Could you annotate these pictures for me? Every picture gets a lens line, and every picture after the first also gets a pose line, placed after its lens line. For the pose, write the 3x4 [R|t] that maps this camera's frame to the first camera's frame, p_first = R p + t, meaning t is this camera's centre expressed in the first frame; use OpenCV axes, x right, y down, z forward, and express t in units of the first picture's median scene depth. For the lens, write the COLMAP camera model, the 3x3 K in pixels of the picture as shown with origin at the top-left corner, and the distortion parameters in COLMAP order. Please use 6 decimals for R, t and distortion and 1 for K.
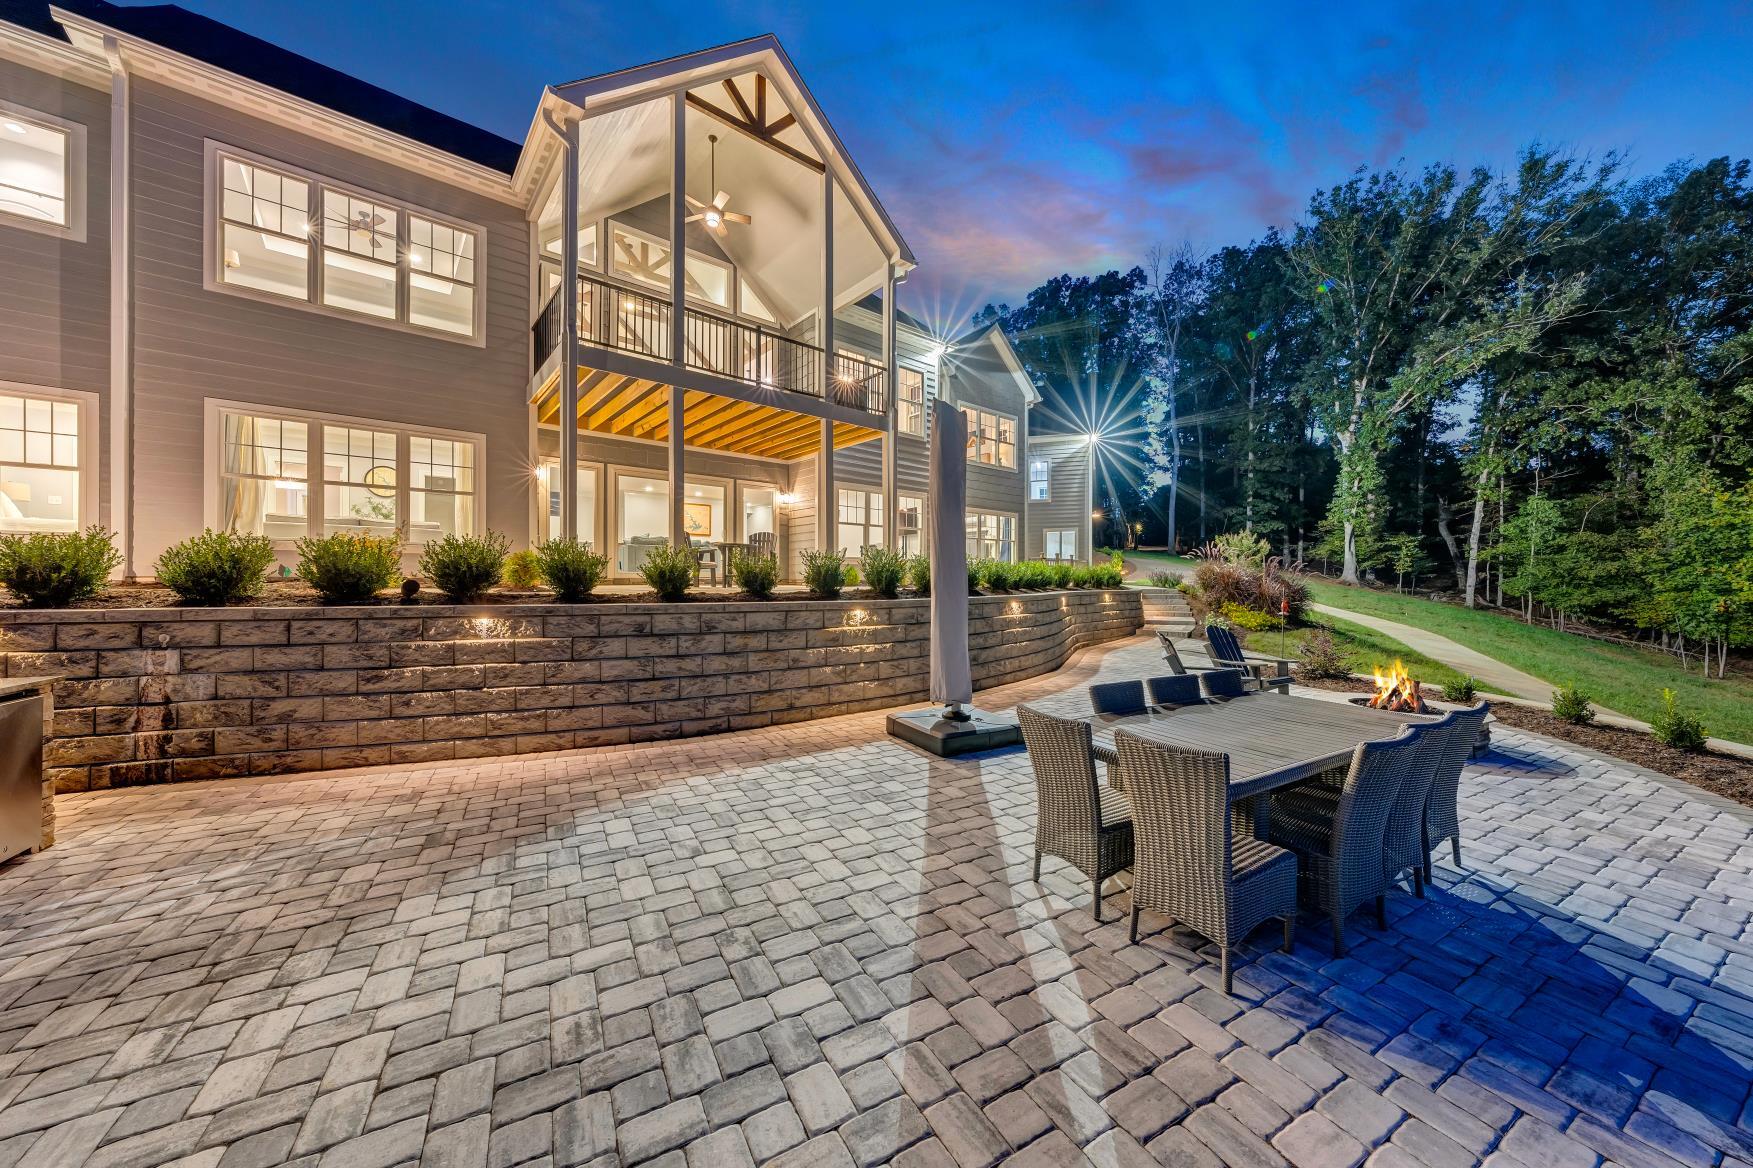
lens RADIAL K [[608.4, 0, 882.6], [0, 608.4, 579.3], [0, 0, 1]] dist [-0.005734, -0.000106]
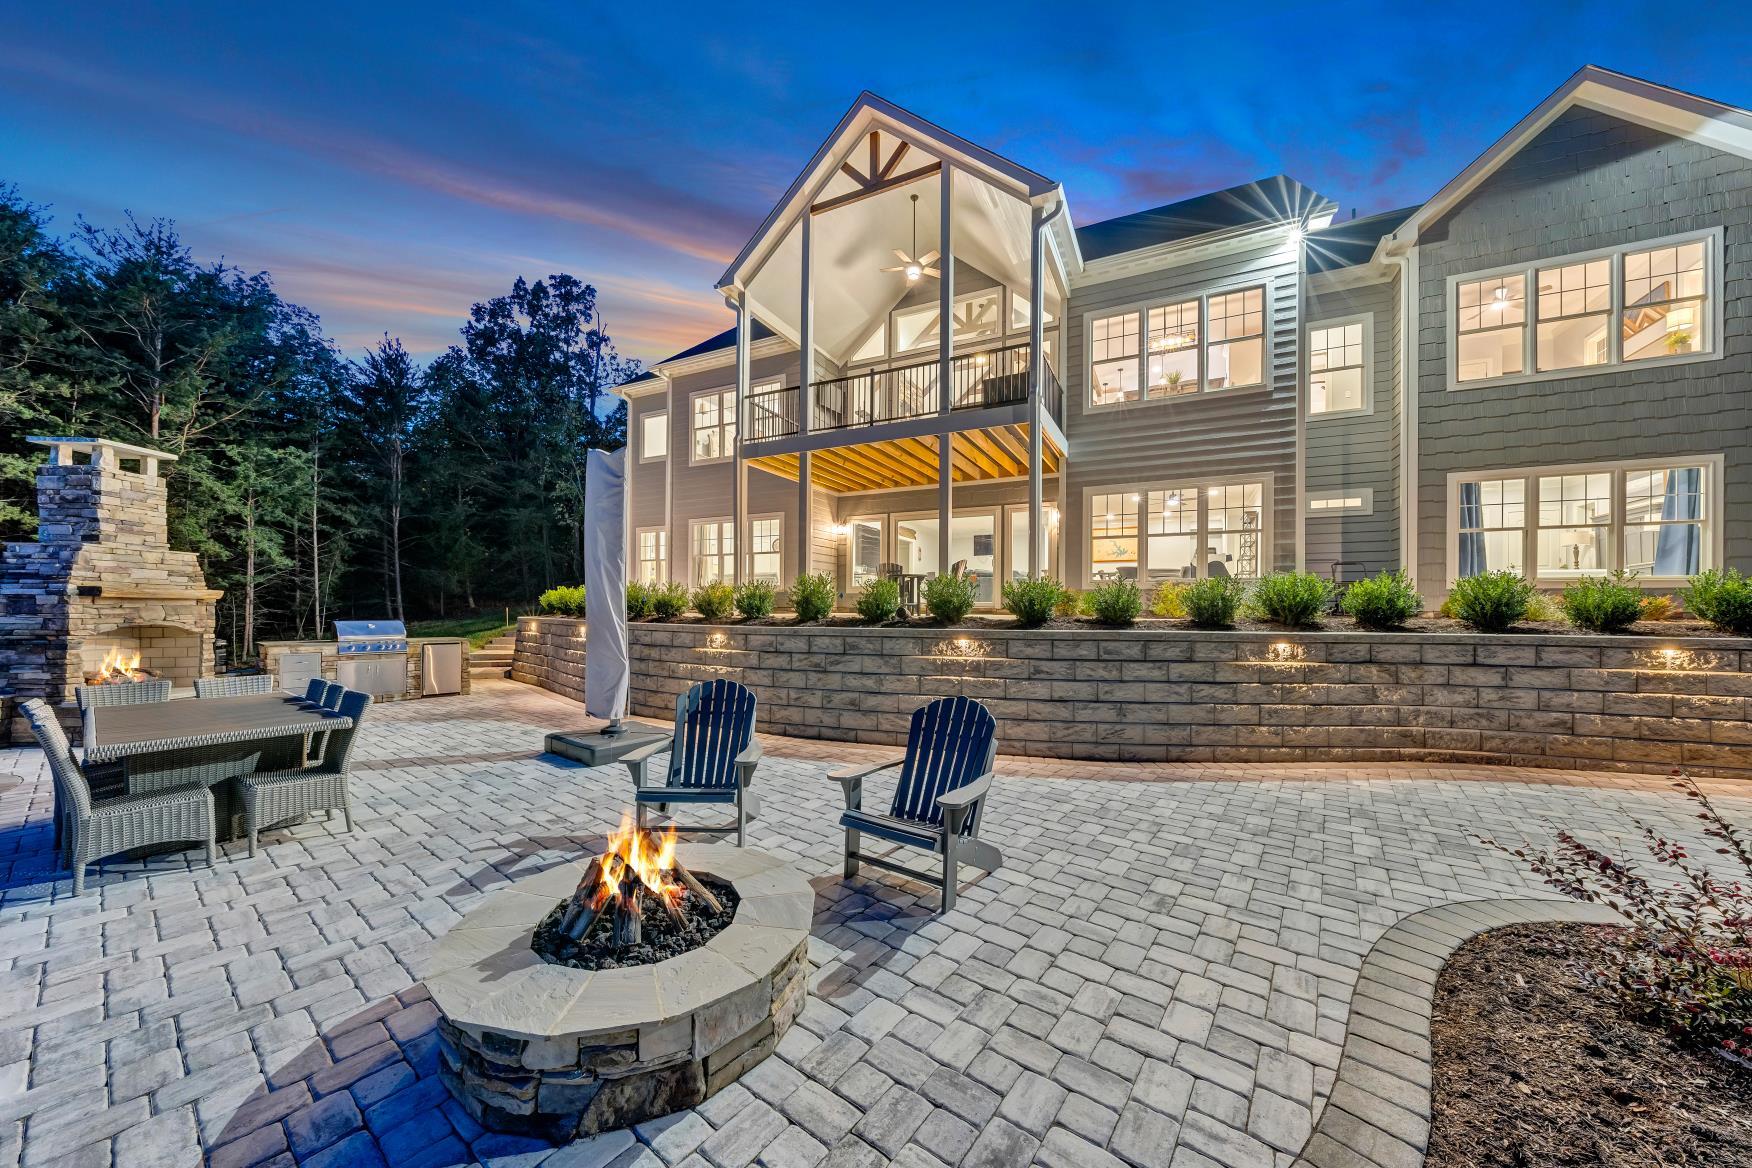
lens RADIAL K [[608.0, 0, 895.0], [0, 608.0, 607.5], [0, 0, 1]] dist [-0.005734, -0.000106]
pose [[0.393965, -0.006704, -0.919101, 0.779047], [0.000186, 0.999974, -0.007214, 0.007847], [0.919125, 0.002671, 0.393956, 0.616683]]
